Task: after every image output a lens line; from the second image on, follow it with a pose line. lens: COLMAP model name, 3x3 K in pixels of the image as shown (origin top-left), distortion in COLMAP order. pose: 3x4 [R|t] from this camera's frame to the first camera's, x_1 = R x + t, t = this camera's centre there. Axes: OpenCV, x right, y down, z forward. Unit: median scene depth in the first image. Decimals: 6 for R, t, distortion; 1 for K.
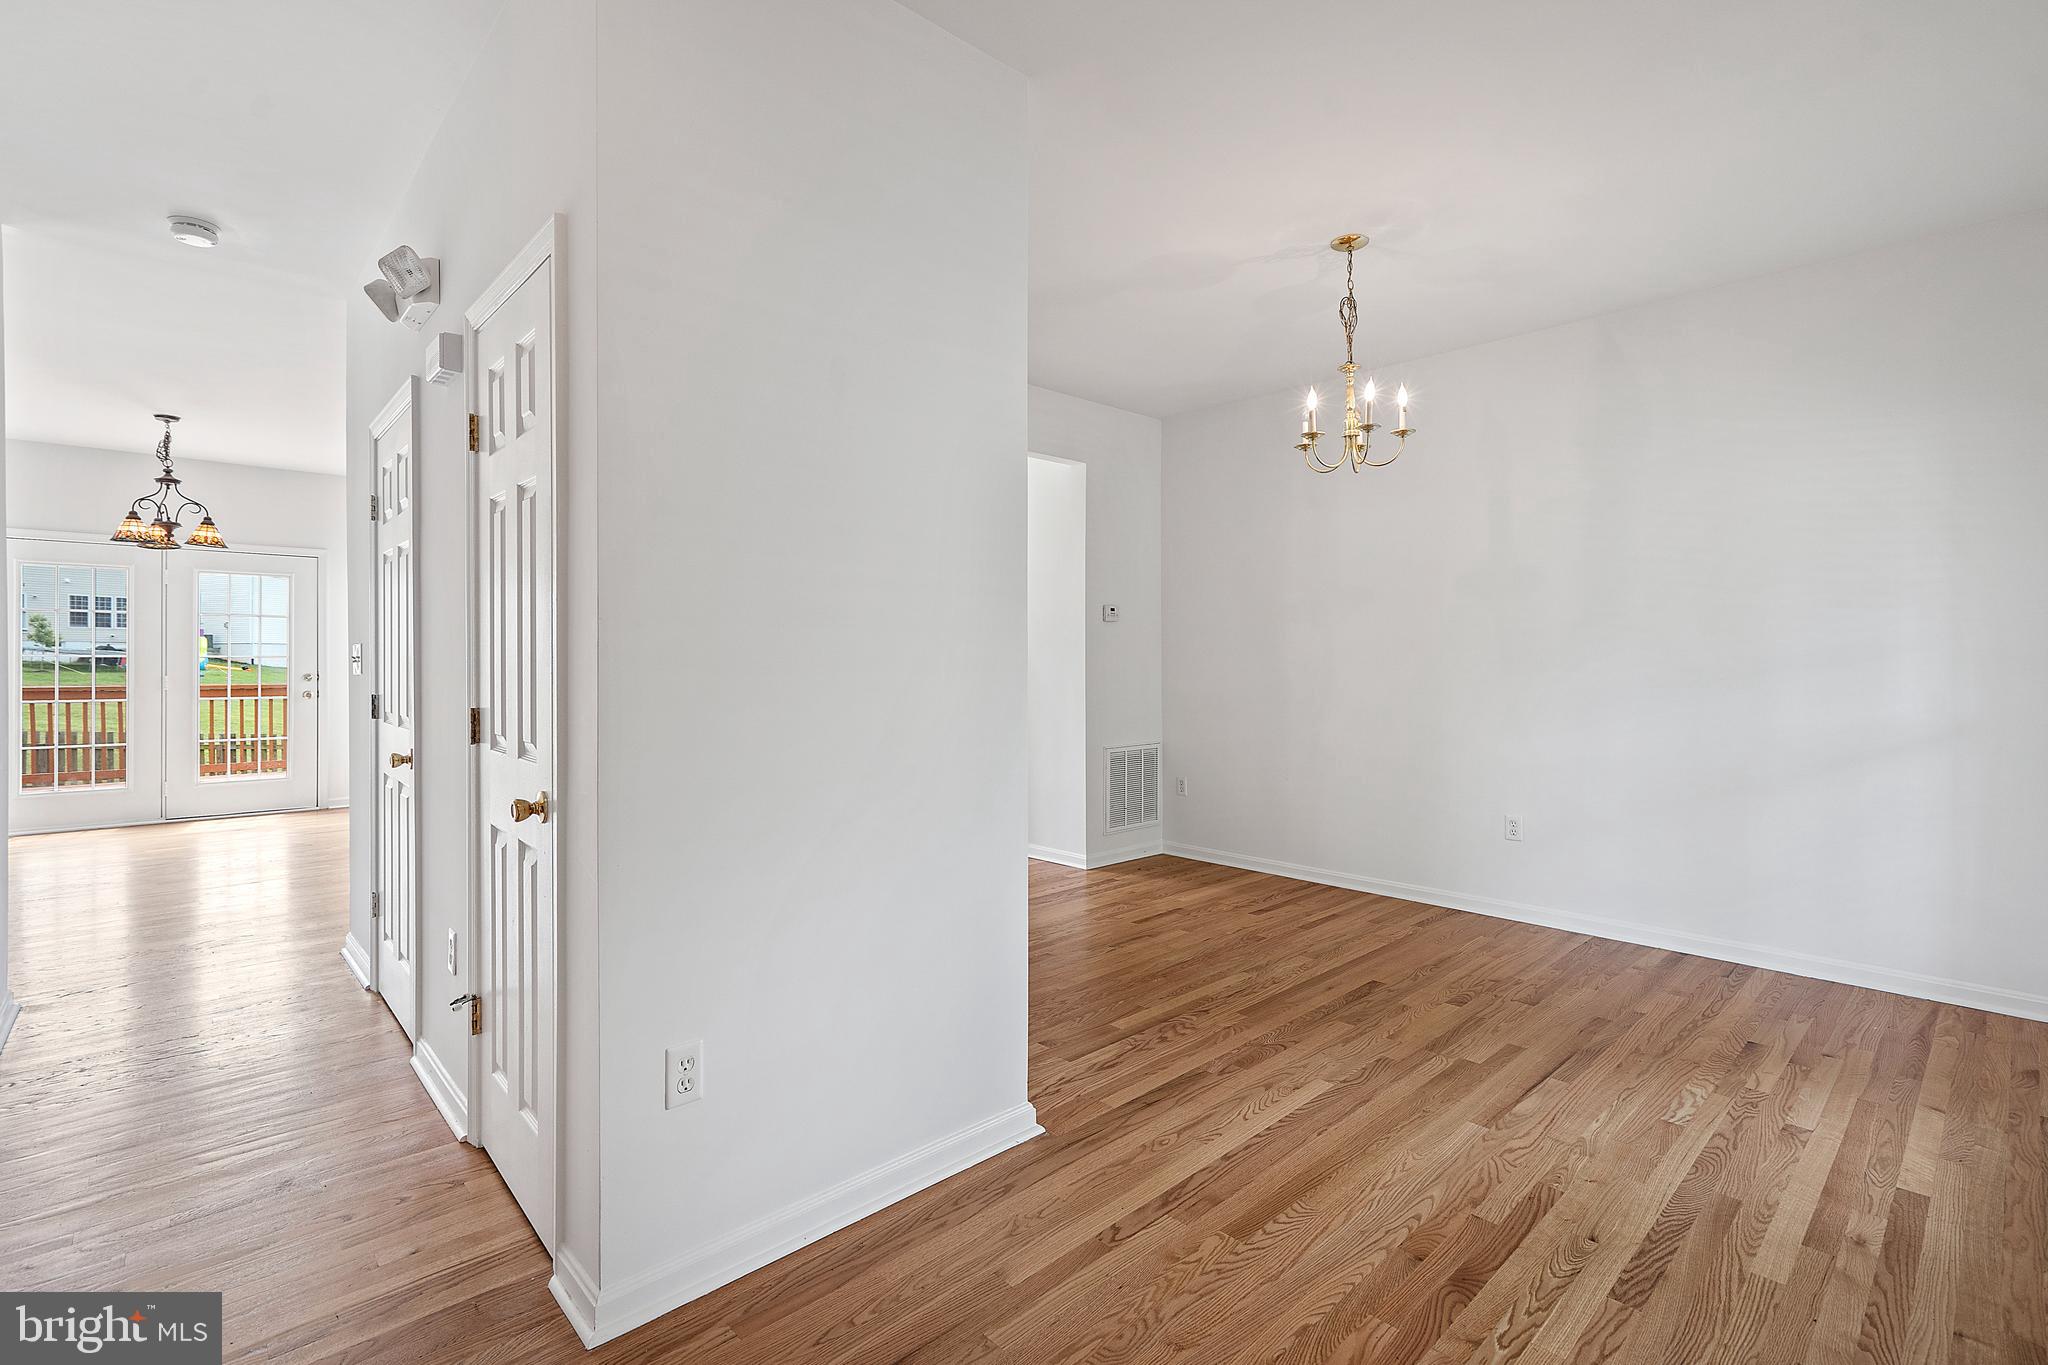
lens RADIAL K [[934.1, 0, 1015.8], [0, 934.1, 669.1], [0, 0, 1]] dist [-0.005056, 0.001280]
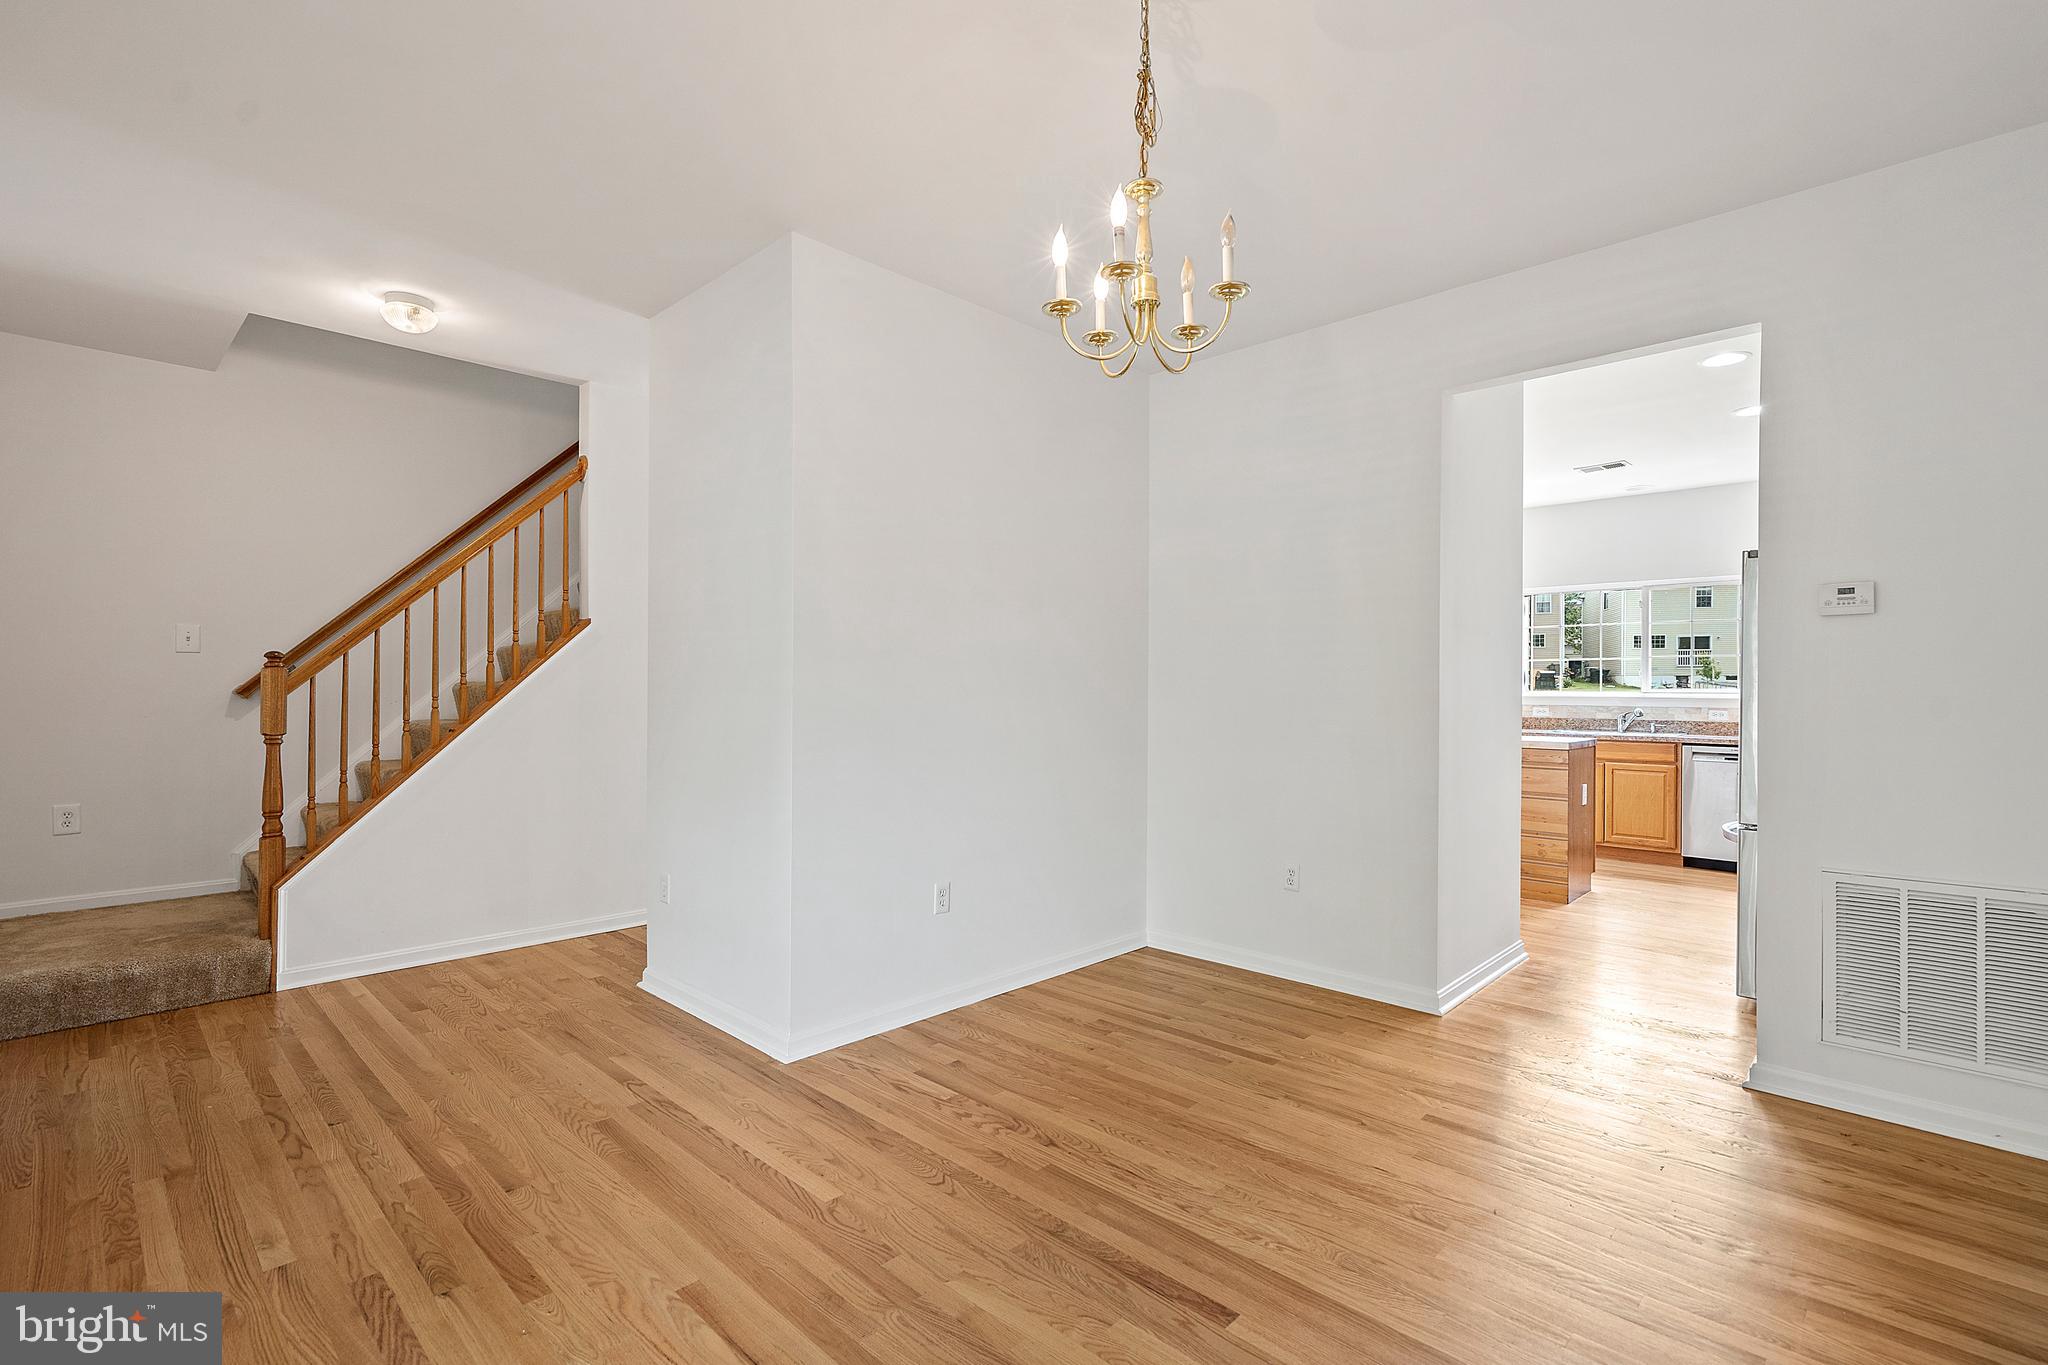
lens RADIAL K [[934.1, 0, 1016.3], [0, 934.1, 682.6], [0, 0, 1]] dist [-0.005056, 0.001280]
pose [[0.055519, -0.002535, -0.998454, 1.180146], [-0.014699, 0.999886, -0.003356, -0.015031], [0.998349, 0.014862, 0.055476, 1.118055]]
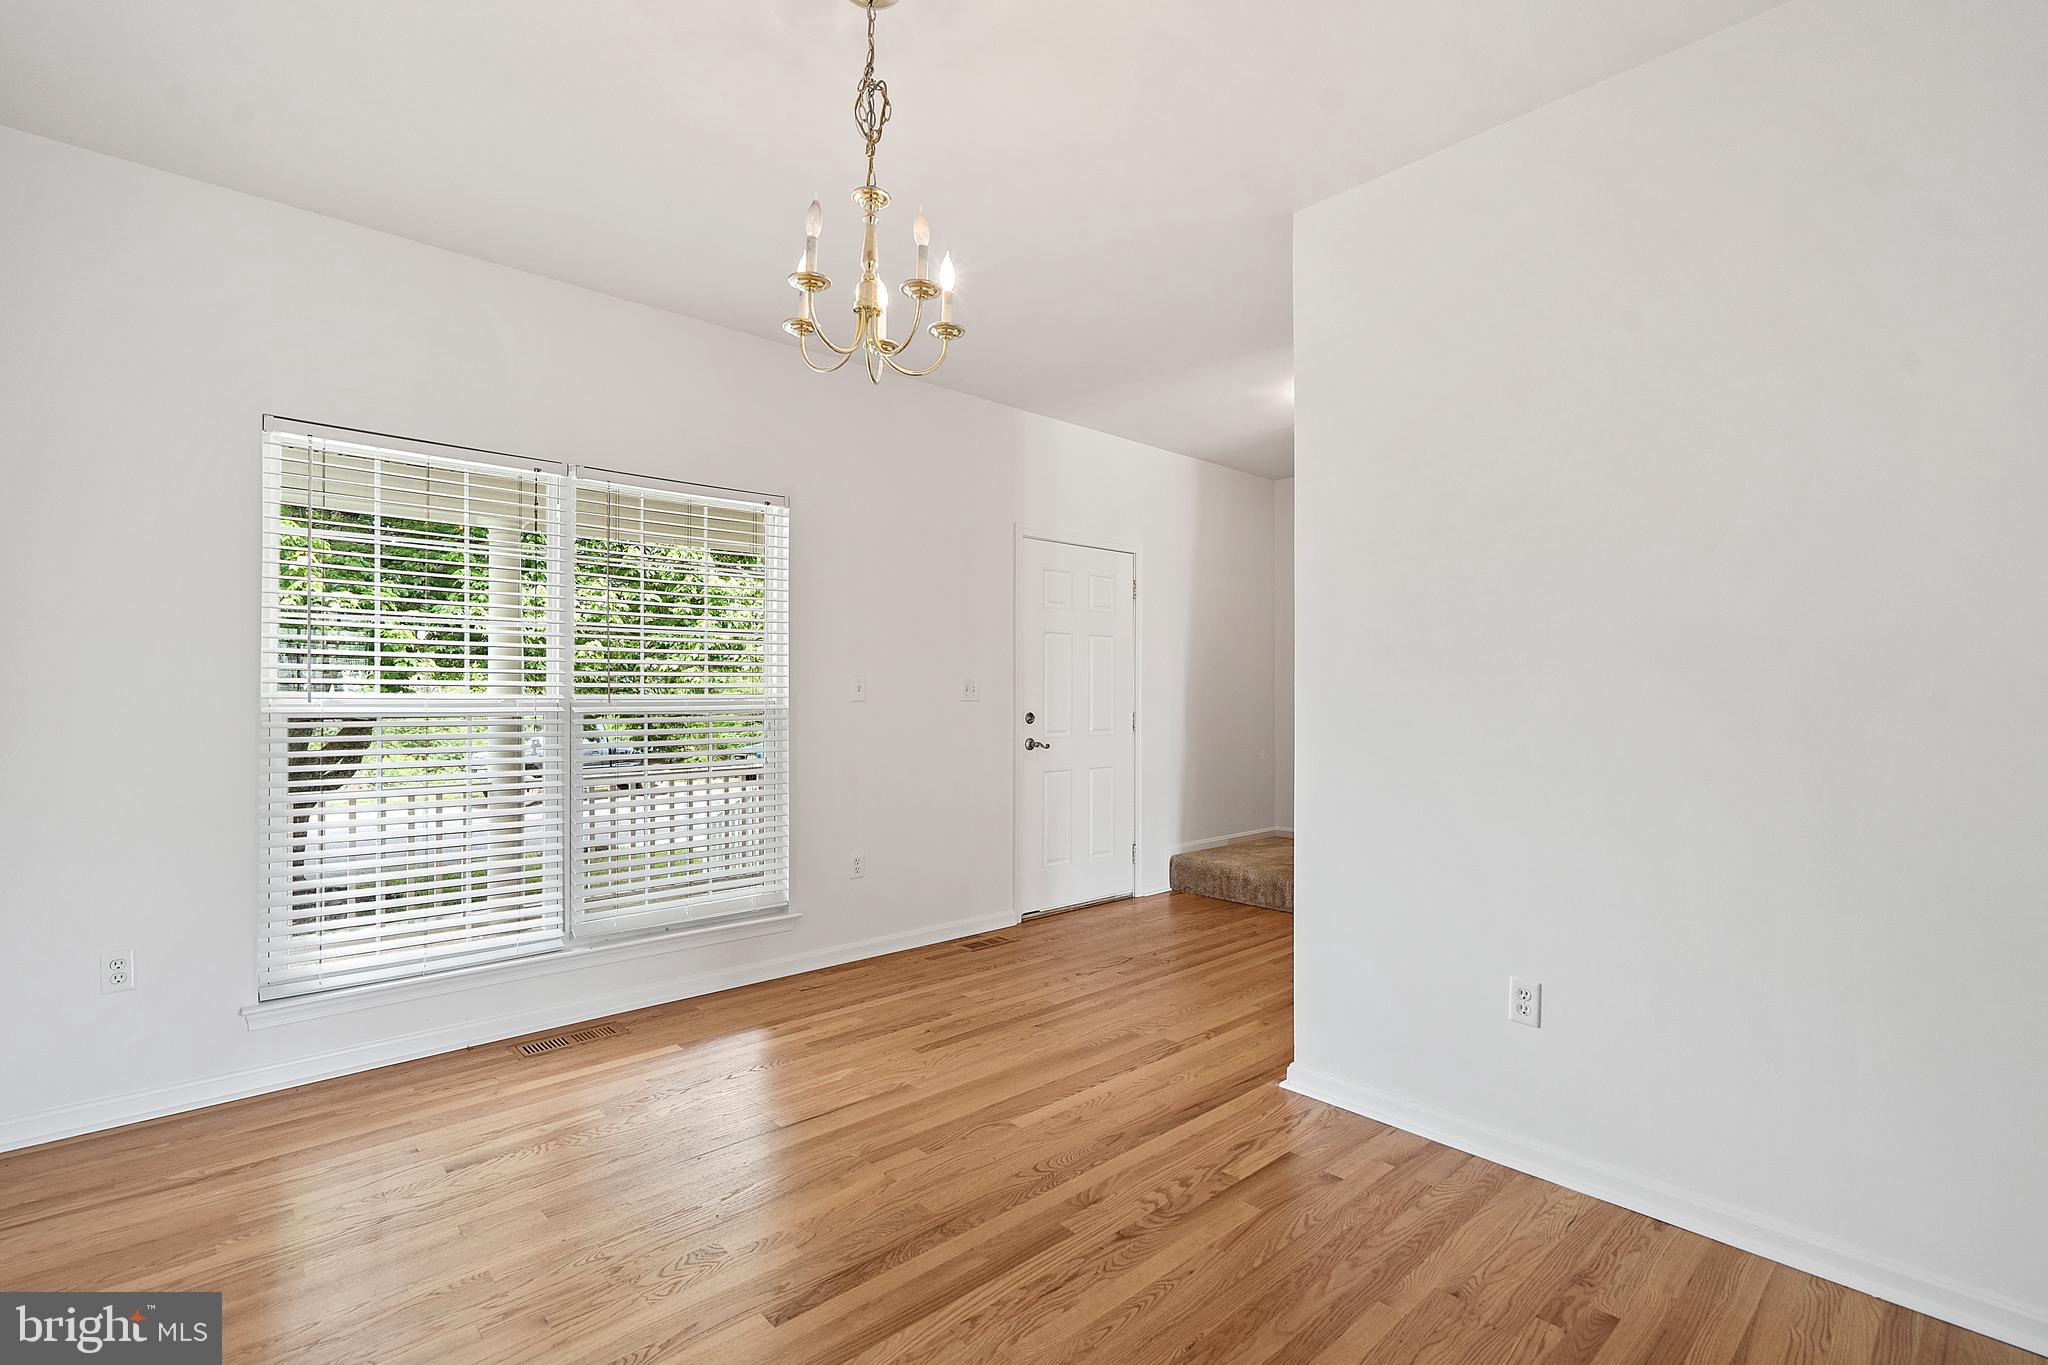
lens RADIAL K [[934.1, 0, 1019.6], [0, 934.1, 687.2], [0, 0, 1]] dist [-0.005056, 0.001280]
pose [[-0.999999, -0.000325, -0.001211, 0.332881], [-0.000330, 0.999992, 0.003891, -0.019602], [0.001209, 0.003891, -0.999992, 1.992616]]
